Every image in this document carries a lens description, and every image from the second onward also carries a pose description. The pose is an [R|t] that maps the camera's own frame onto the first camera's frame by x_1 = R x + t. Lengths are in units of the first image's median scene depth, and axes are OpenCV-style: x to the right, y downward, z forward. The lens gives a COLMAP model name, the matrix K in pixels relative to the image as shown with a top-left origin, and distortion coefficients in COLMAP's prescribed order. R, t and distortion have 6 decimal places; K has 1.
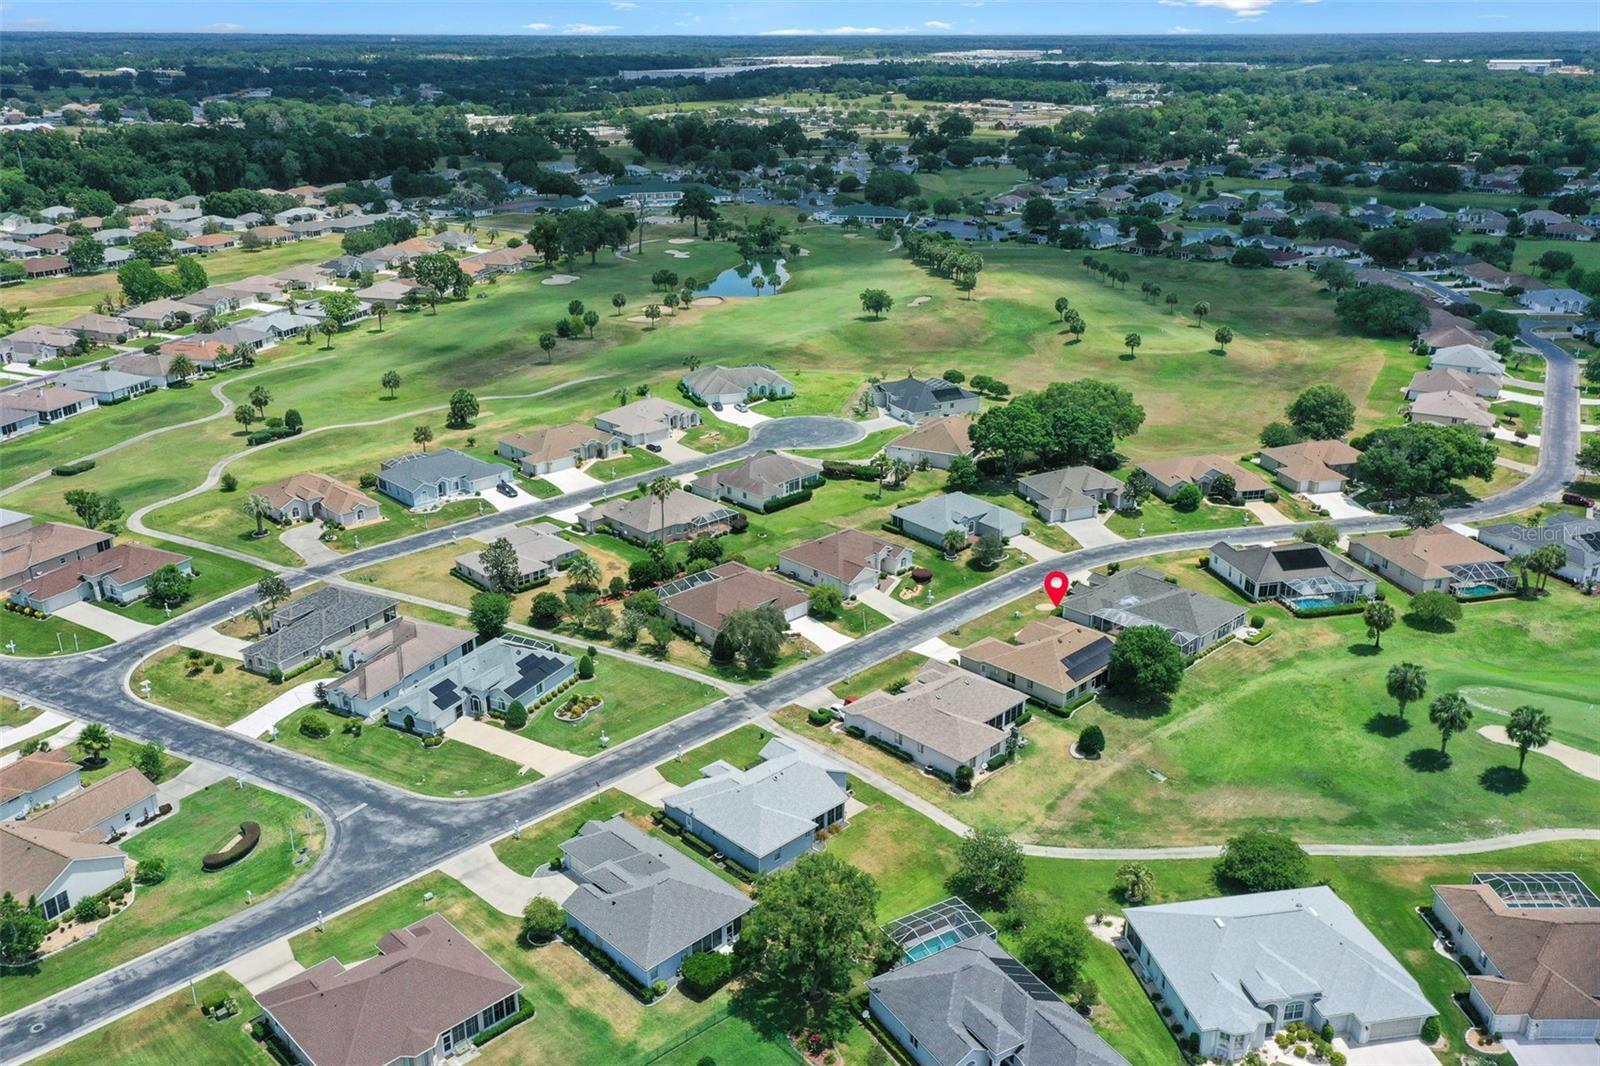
lens RADIAL K [[1289.9, 0, 800.0], [0, 1289.9, 533.0], [0, 0, 1]] dist [0.008549, 0.007998]
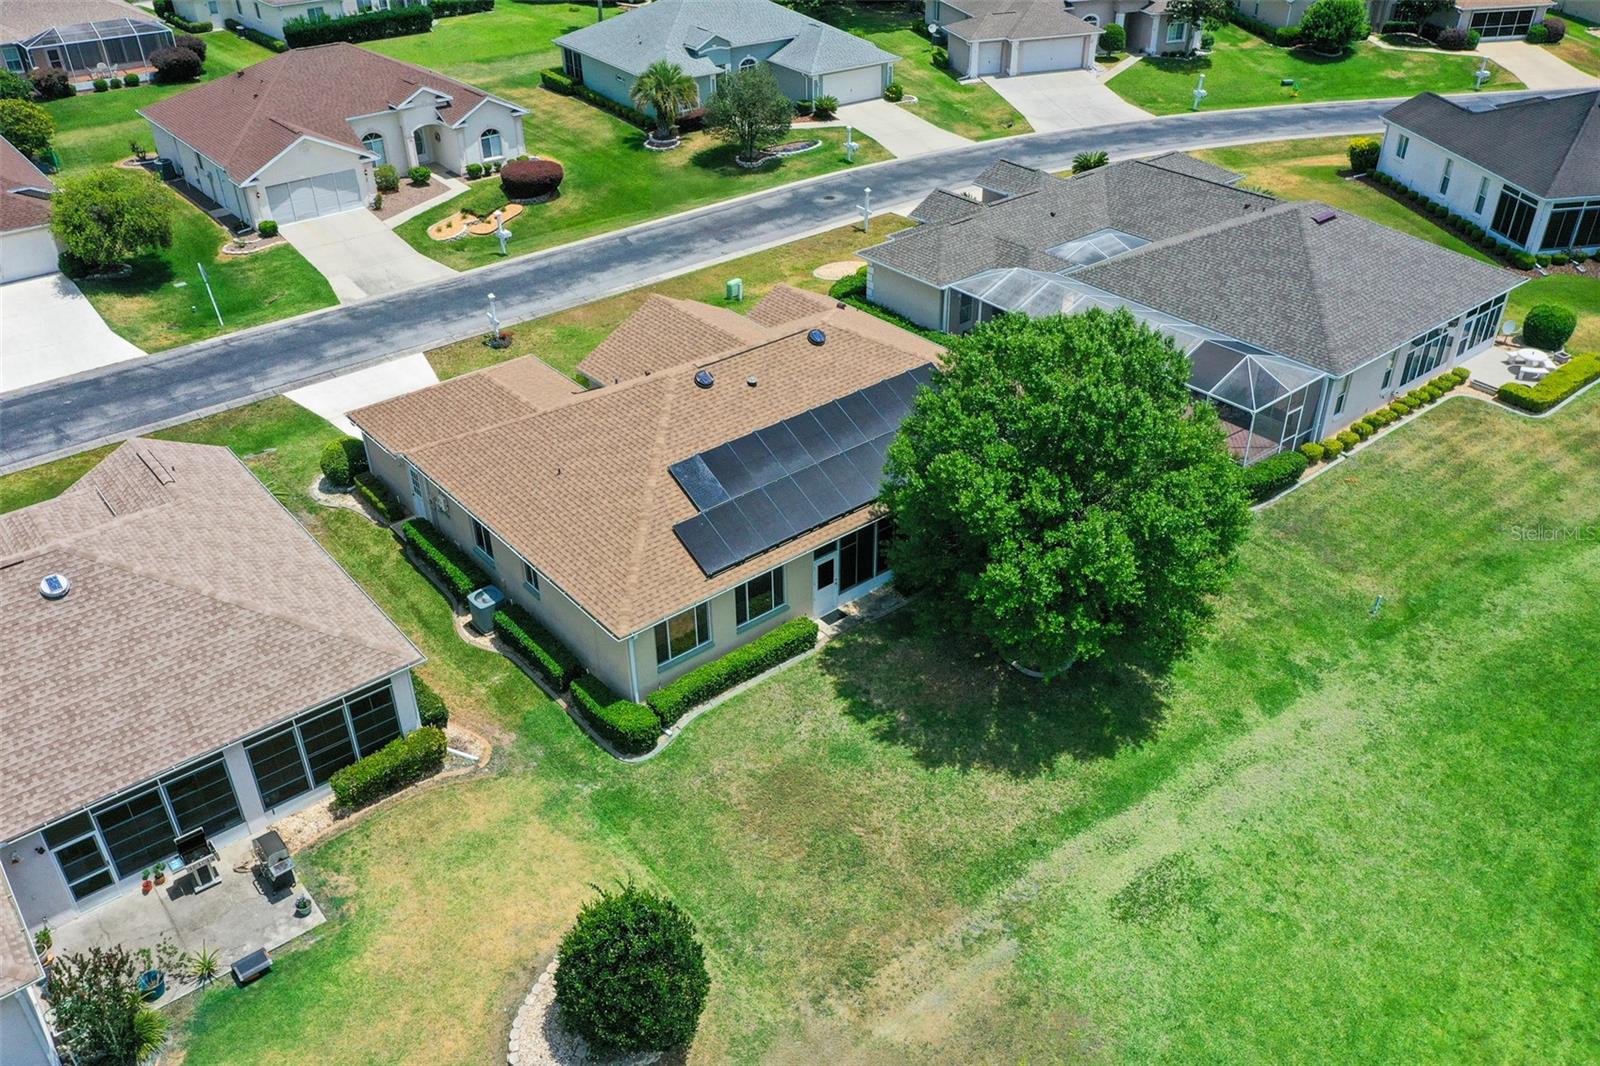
lens RADIAL K [[1289.9, 0, 800.0], [0, 1289.9, 533.0], [0, 0, 1]] dist [0.008549, 0.007998]
pose [[0.996530, 0.035263, -0.075397, 0.212668], [-0.018664, 0.977426, 0.210451, 0.055683], [0.081116, -0.208313, 0.974693, 0.695758]]
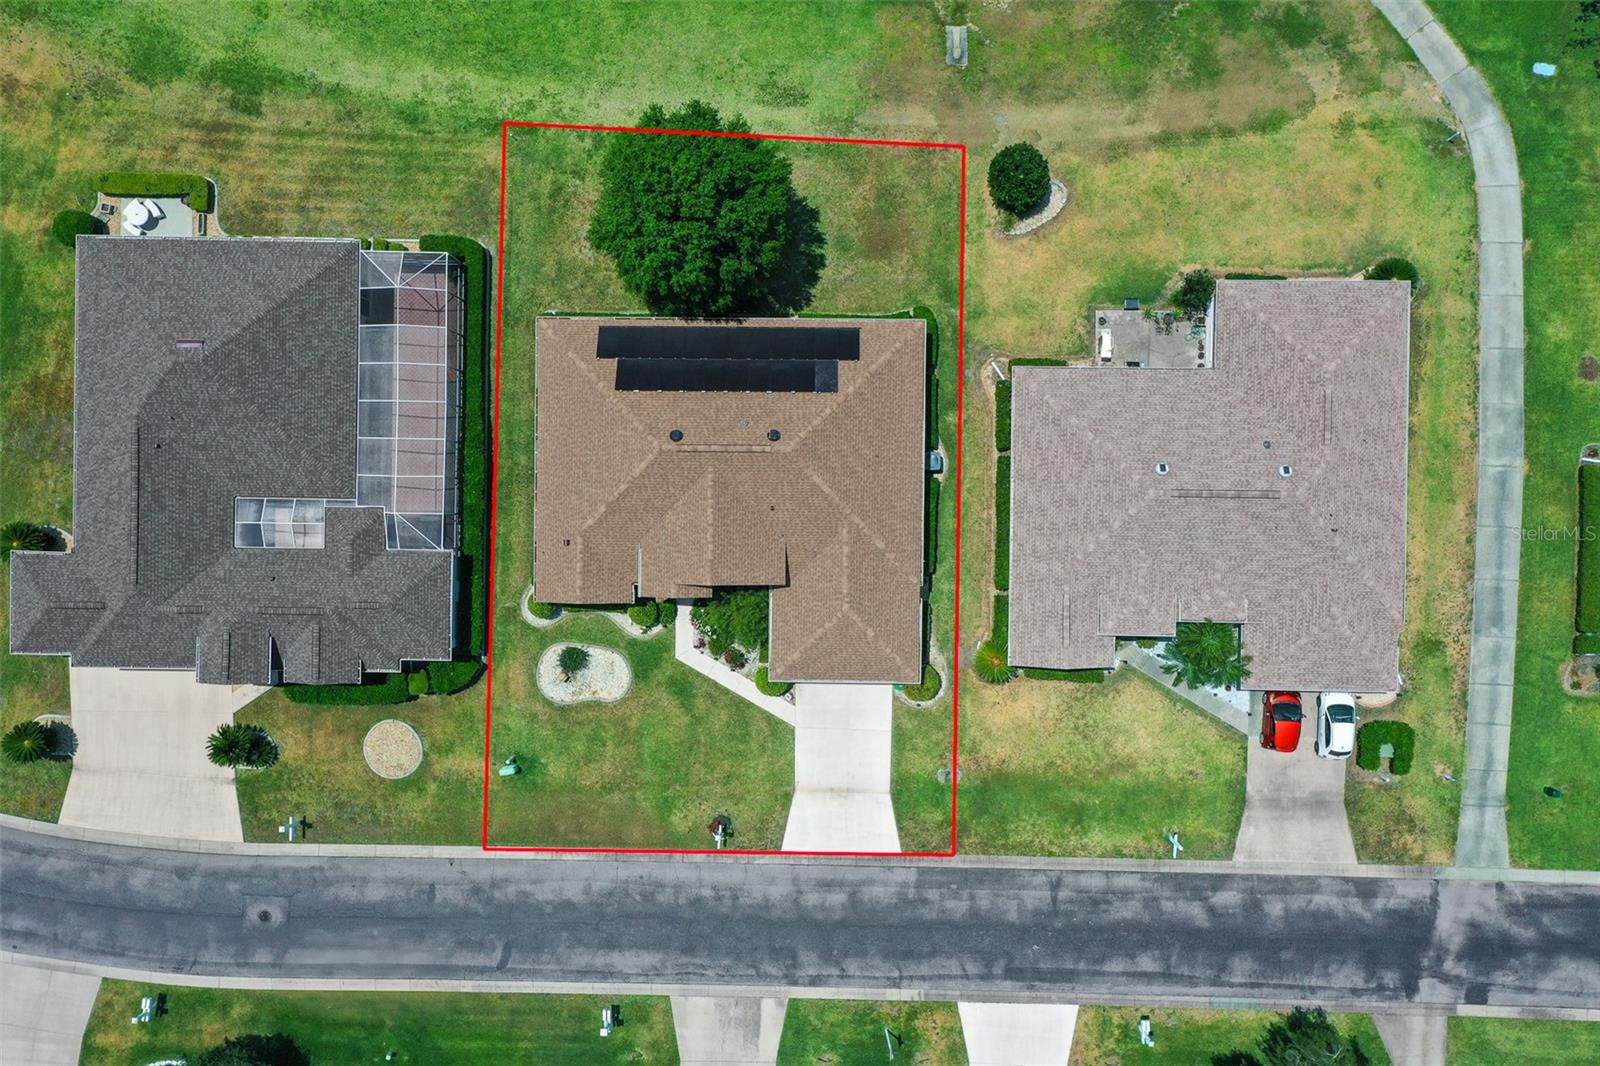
lens RADIAL K [[1339.1, 0, 800.0], [0, 1339.1, 533.0], [0, 0, 1]] dist [0.048896, -0.001859]
pose [[-0.708054, -0.706140, 0.005027, 0.158748], [0.267525, -0.261649, 0.927346, -0.232345], [-0.653521, 0.657956, 0.374172, 0.787836]]
